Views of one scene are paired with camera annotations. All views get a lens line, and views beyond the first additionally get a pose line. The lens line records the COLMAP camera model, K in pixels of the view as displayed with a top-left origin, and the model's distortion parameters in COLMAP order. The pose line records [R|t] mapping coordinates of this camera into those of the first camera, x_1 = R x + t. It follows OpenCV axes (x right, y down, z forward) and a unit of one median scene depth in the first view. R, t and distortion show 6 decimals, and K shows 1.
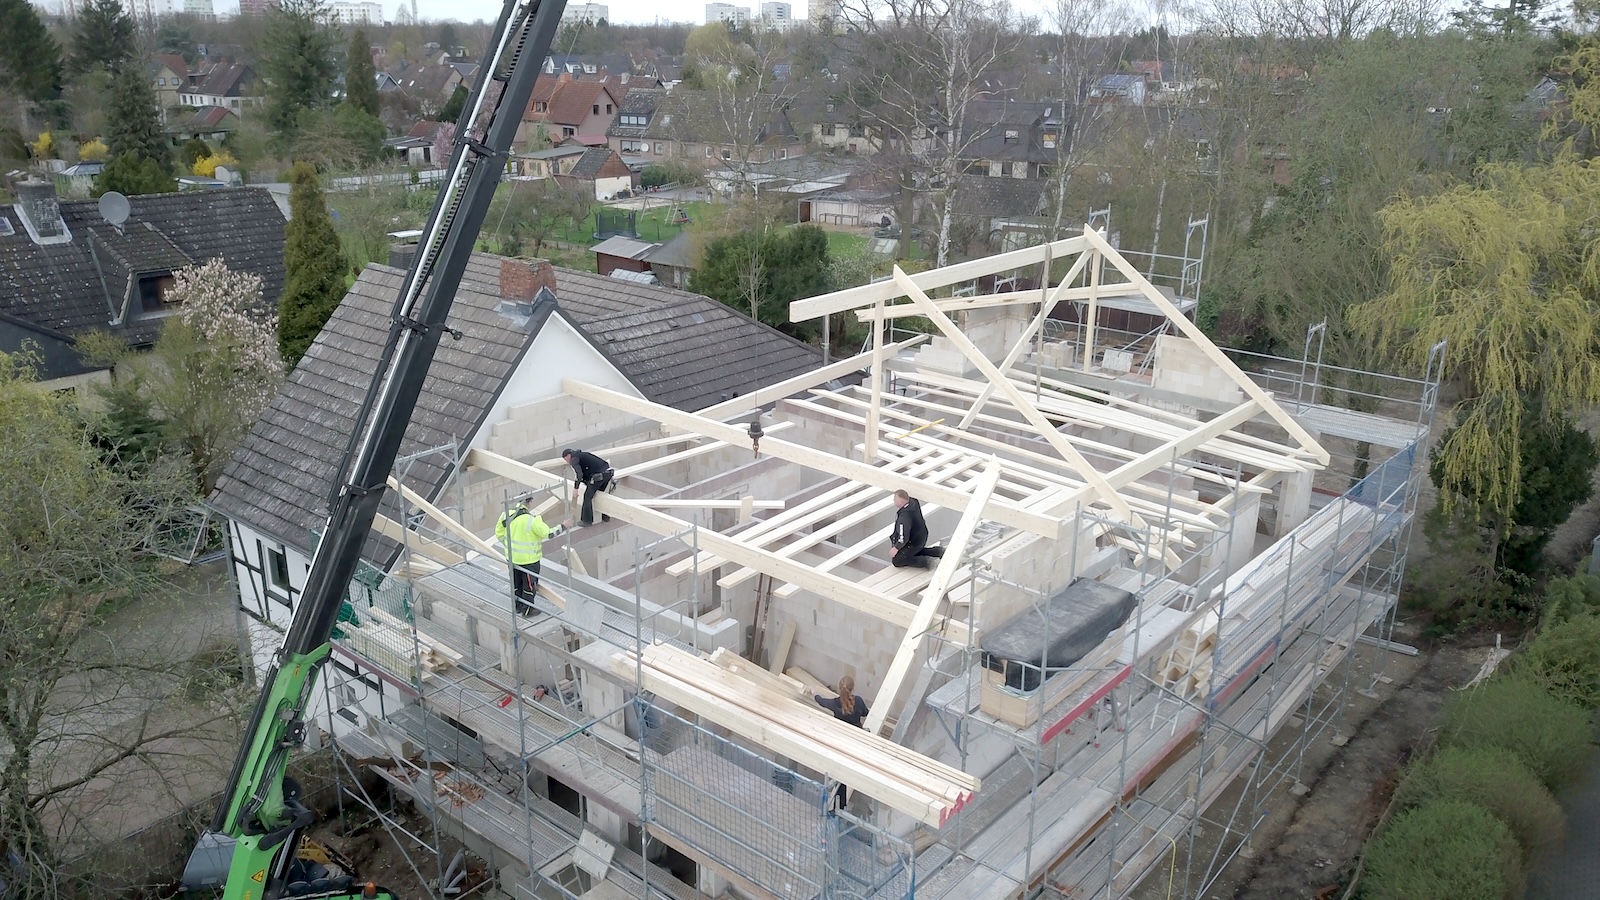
lens RADIAL K [[1220.3, 0, 801.9], [0, 1220.3, 443.4], [0, 0, 1]] dist [0.003777, -0.001617]
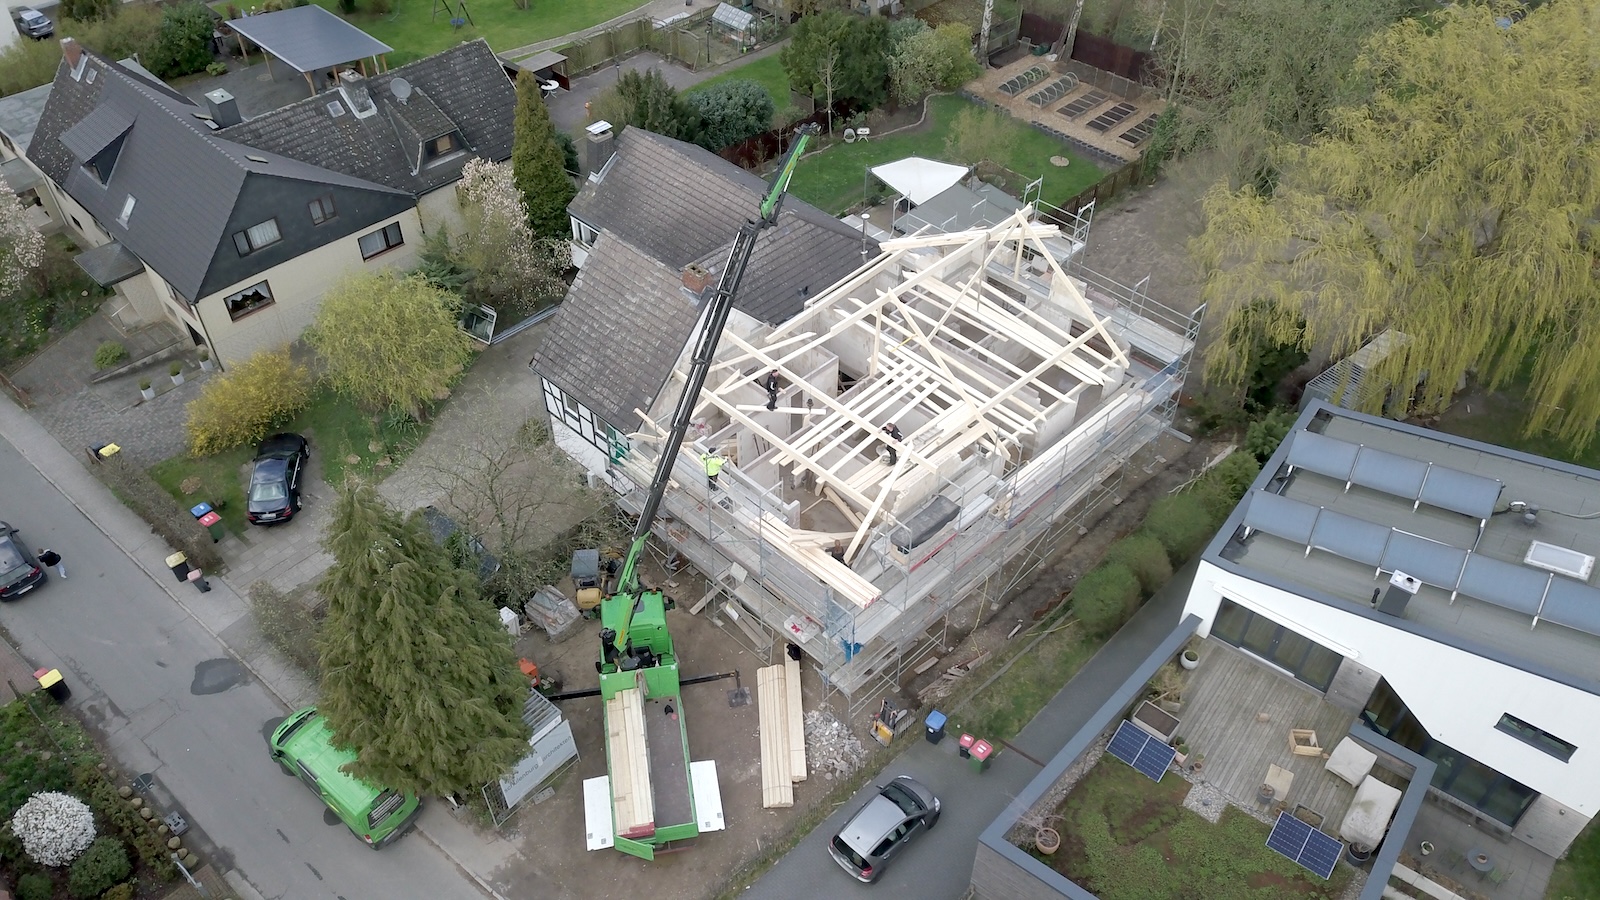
lens RADIAL K [[1220.3, 0, 797.1], [0, 1220.3, 457.2], [0, 0, 1]] dist [0.003777, -0.001617]
pose [[0.996808, 0.051567, -0.060945, 0.049639], [-0.021731, 0.909832, 0.414407, -0.545434], [0.076820, -0.411760, 0.908049, -0.675810]]
